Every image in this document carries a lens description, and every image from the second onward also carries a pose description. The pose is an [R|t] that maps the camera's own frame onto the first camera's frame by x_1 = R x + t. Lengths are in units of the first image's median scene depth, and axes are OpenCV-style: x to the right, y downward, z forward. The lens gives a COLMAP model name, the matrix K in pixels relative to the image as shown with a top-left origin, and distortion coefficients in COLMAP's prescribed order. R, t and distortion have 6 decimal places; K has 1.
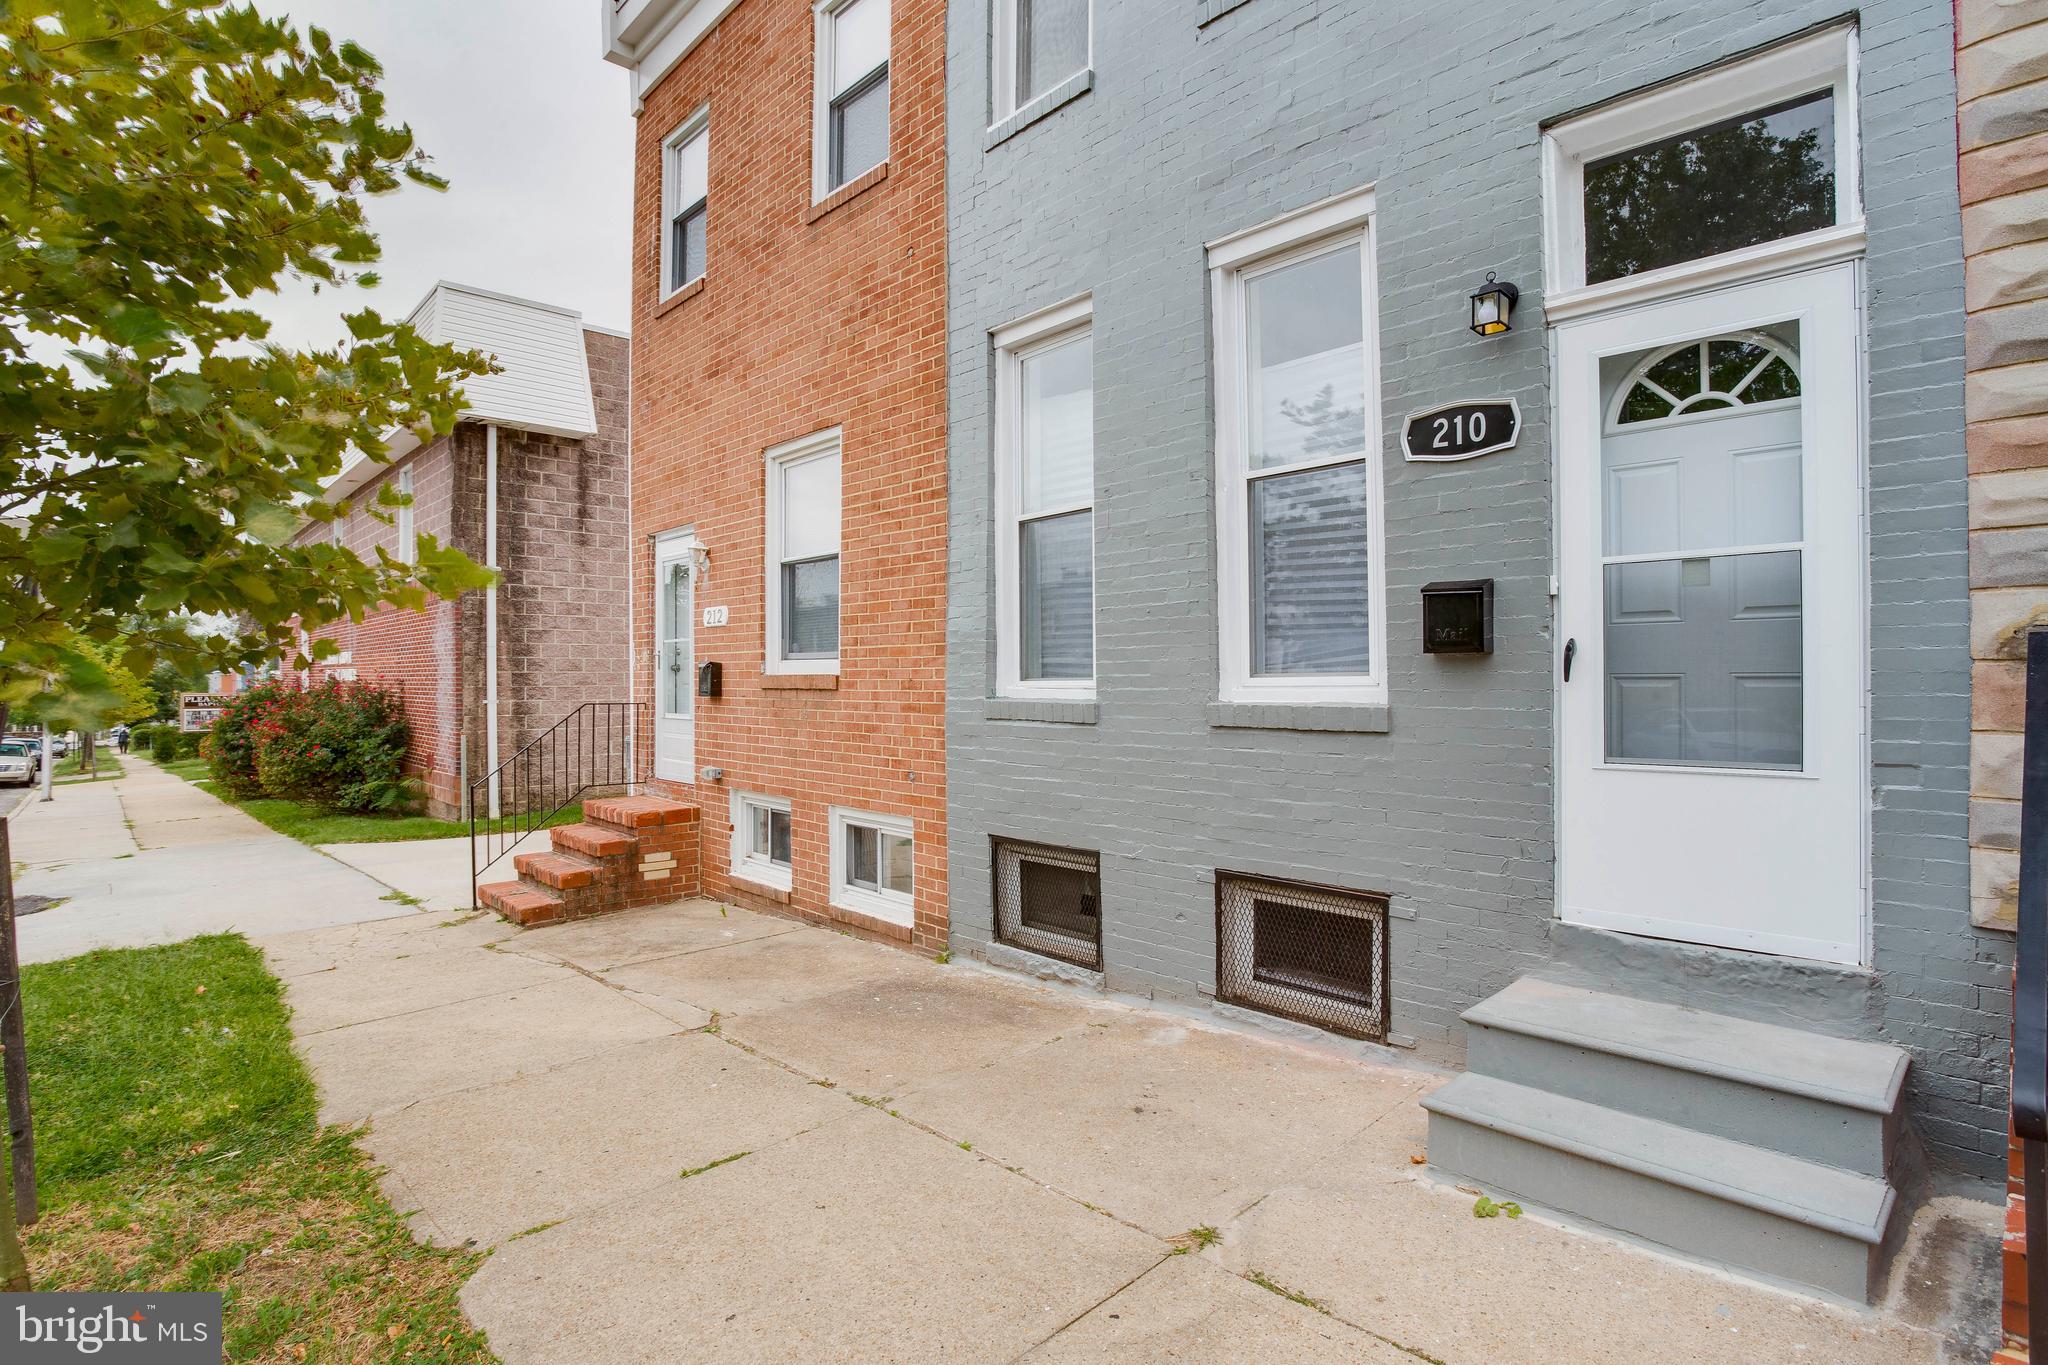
lens RADIAL K [[1013.9, 0, 1017.7], [0, 1013.9, 677.6], [0, 0, 1]] dist [-0.067449, 0.026374]
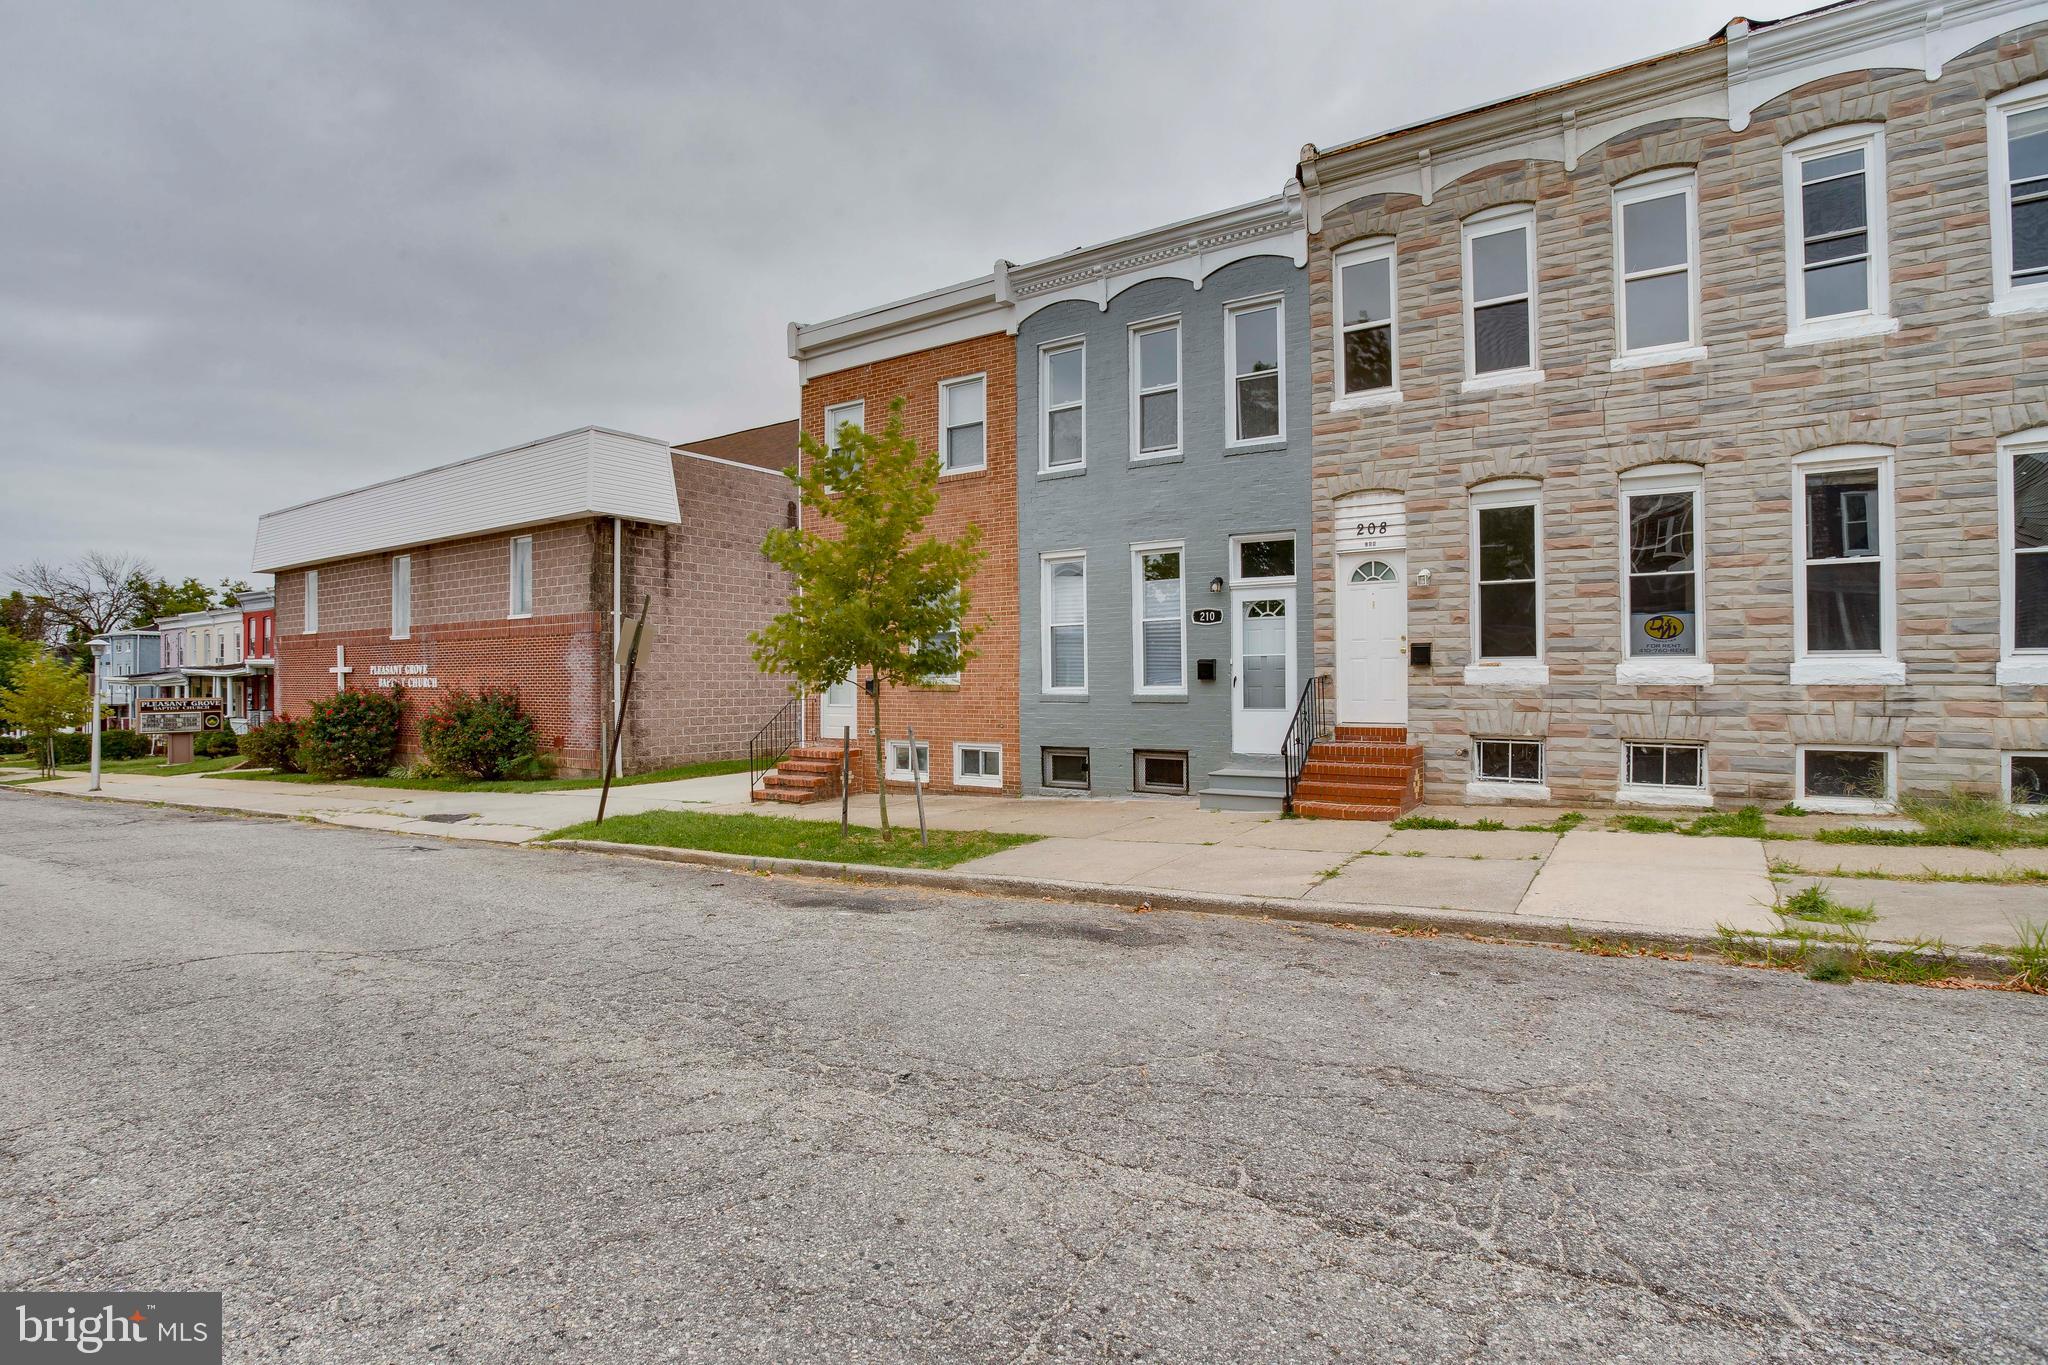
lens RADIAL K [[1013.9, 0, 1017.7], [0, 1013.9, 677.6], [0, 0, 1]] dist [-0.067449, 0.026374]
pose [[0.978010, -0.000070, 0.208557, -0.680299], [0.000979, 0.999990, -0.004255, -0.011611], [-0.208554, 0.004365, 0.978001, -1.670477]]
